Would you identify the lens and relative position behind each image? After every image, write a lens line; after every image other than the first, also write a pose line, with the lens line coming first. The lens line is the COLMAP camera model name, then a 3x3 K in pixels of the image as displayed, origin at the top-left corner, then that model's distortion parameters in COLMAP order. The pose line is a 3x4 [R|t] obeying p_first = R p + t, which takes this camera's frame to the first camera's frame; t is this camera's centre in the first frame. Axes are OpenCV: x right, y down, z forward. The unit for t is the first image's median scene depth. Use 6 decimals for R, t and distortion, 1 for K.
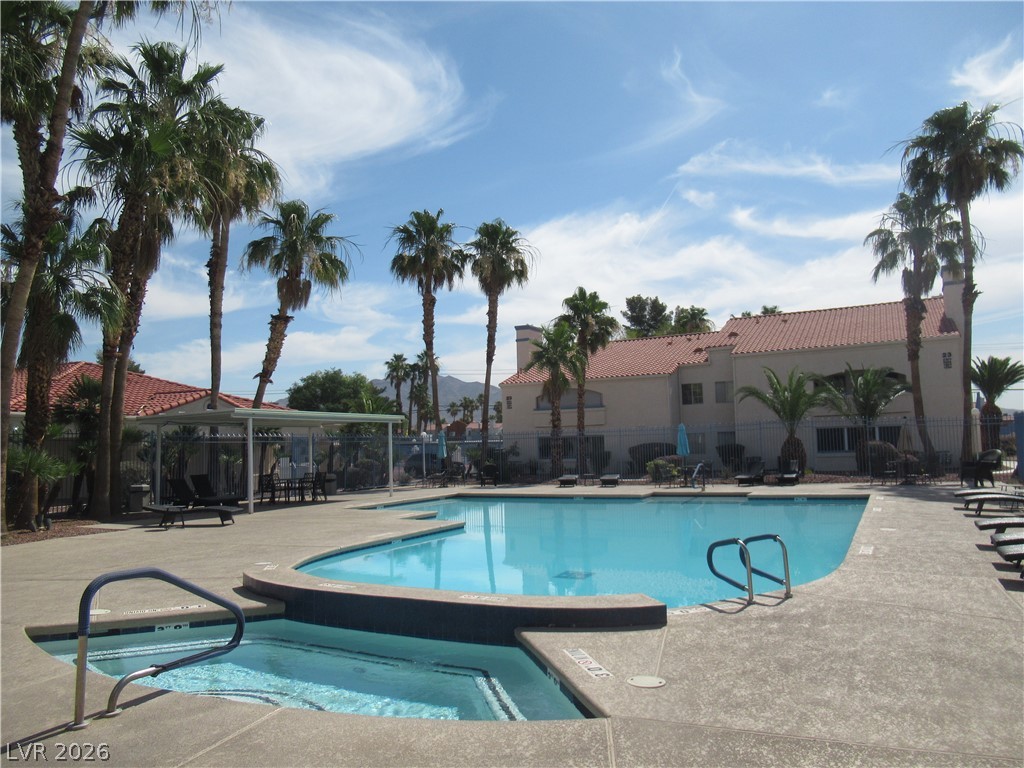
lens RADIAL K [[770.8, 0, 517.0], [0, 770.8, 382.8], [0, 0, 1]] dist [0.006680, -0.008085]
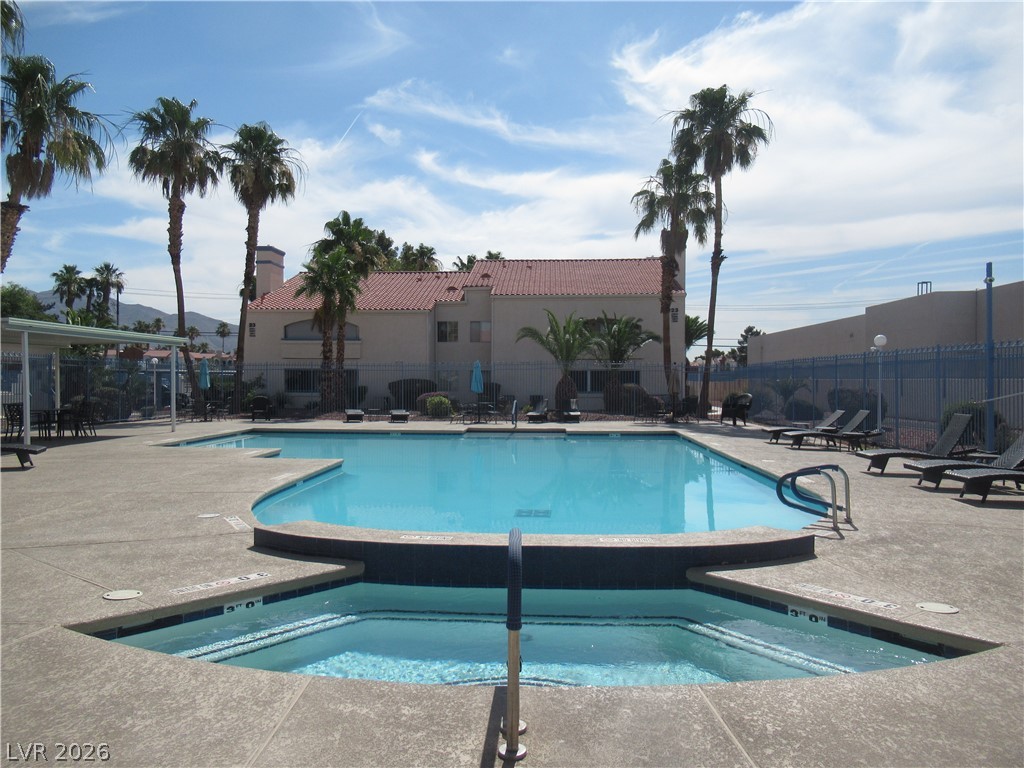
lens RADIAL K [[770.8, 0, 511.7], [0, 770.8, 387.5], [0, 0, 1]] dist [0.006680, -0.008085]
pose [[0.915431, 0.025843, 0.401645, -0.111840], [-0.060991, 0.995319, 0.074969, 0.007306], [-0.397827, -0.093126, 0.912722, 0.045703]]
